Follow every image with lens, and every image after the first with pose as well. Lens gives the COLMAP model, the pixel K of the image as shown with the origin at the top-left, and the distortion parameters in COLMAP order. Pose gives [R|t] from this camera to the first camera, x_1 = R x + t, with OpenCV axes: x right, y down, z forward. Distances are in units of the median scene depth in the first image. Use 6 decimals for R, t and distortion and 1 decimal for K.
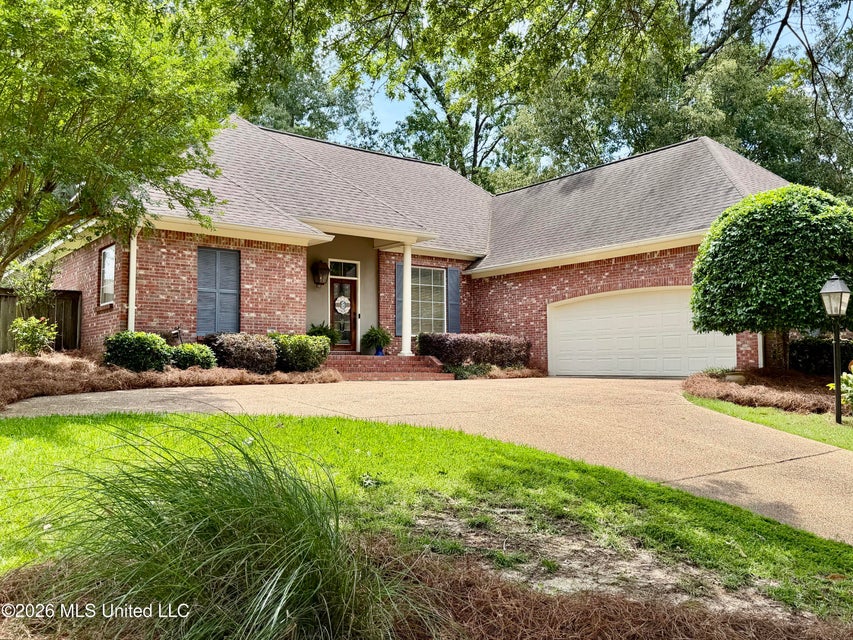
lens RADIAL K [[747.4, 0, 426.5], [0, 747.4, 320.0], [0, 0, 1]] dist [0.099911, -0.014154]
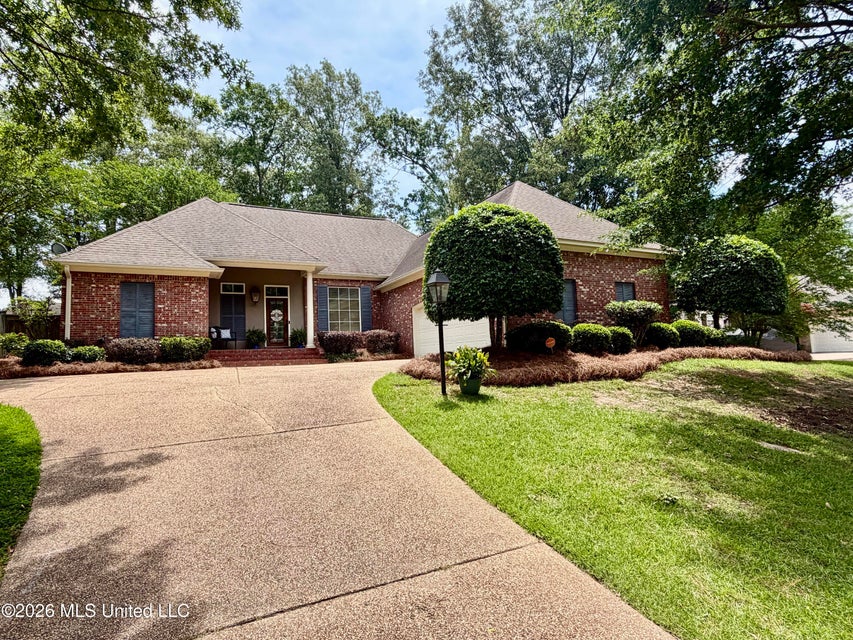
lens RADIAL K [[453.9, 0, 426.5], [0, 453.9, 320.0], [0, 0, 1]] dist [-0.002893, -0.000379]
pose [[0.980243, -0.049326, -0.191546, 0.456518], [0.047307, 0.998766, -0.015103, 0.021957], [0.192054, 0.005743, 0.981368, 0.212558]]
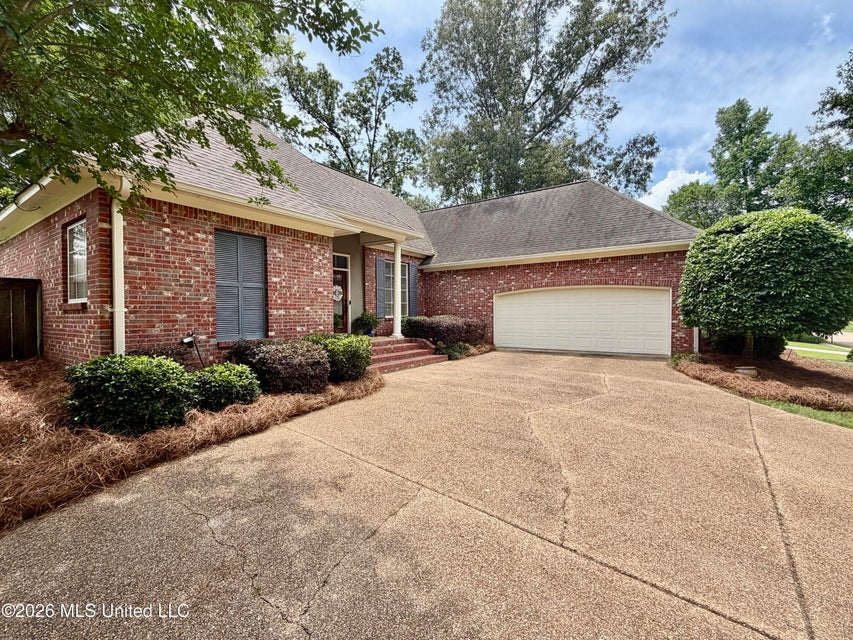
lens RADIAL K [[369.8, 0, 426.5], [0, 369.8, 320.0], [0, 0, 1]] dist [0.000304, 0.001191]
pose [[0.948040, -0.011258, 0.317951, -0.208799], [-0.016195, 0.996370, 0.083569, -0.036586], [-0.317737, -0.084376, 0.944417, 0.536287]]
